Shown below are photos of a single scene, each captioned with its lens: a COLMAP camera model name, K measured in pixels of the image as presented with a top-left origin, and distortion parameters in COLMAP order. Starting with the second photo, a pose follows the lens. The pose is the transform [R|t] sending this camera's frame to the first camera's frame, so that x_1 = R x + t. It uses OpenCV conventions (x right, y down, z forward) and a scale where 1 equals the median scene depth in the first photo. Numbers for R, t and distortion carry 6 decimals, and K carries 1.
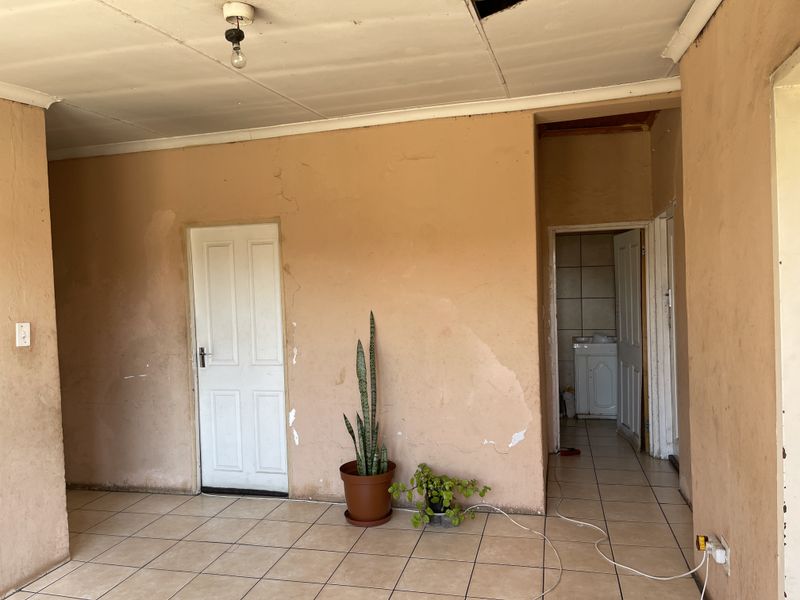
lens RADIAL K [[600.7, 0, 400.0], [0, 600.7, 305.0], [0, 0, 1]] dist [0.071837, -0.096361]
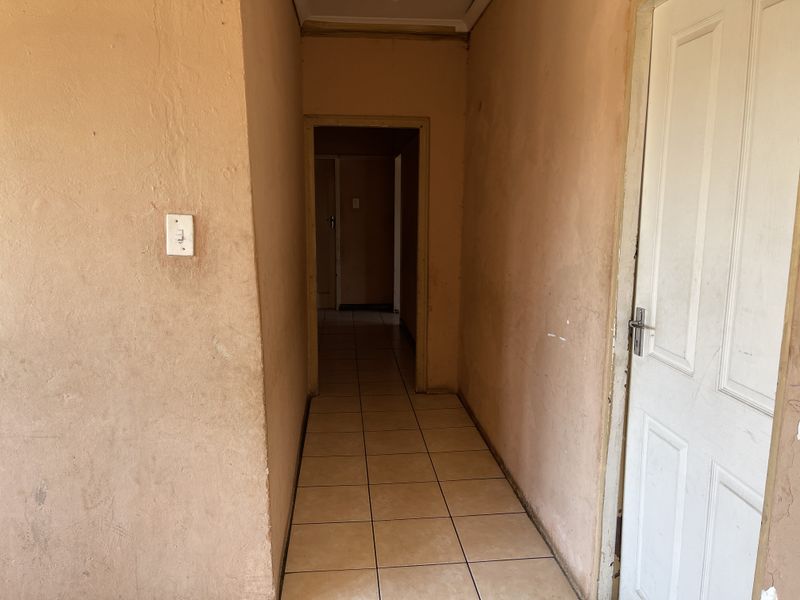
lens RADIAL K [[600.7, 0, 400.0], [0, 600.7, 305.0], [0, 0, 1]] dist [0.071837, -0.096361]
pose [[0.340792, 0.188367, -0.921075, -0.000859], [-0.044098, 0.981847, 0.184479, -0.001987], [0.939104, -0.022252, 0.342912, 0.950512]]
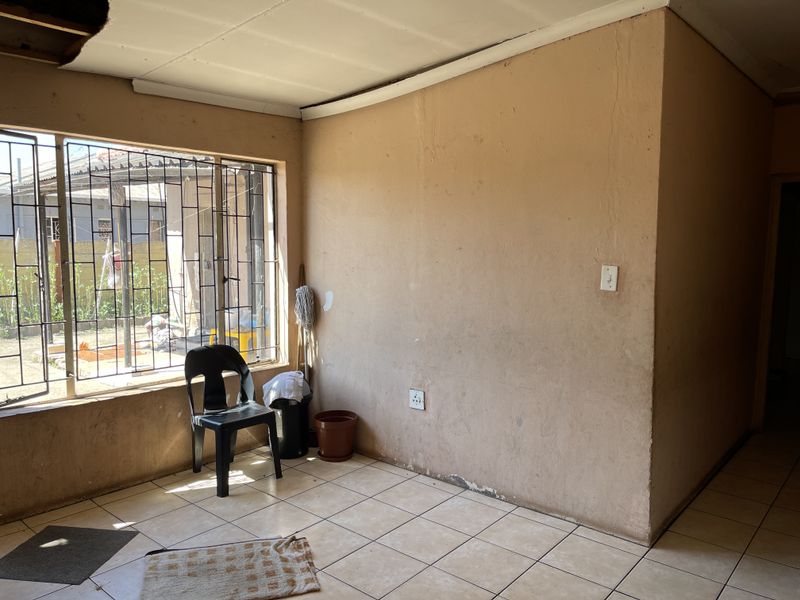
lens RADIAL K [[600.7, 0, 400.0], [0, 600.7, 305.0], [0, 0, 1]] dist [0.071837, -0.096361]
pose [[-0.446174, 0.124612, -0.886228, 0.348191], [-0.020712, 0.988556, 0.149427, -0.042008], [0.894706, 0.085026, -0.438487, 1.072268]]
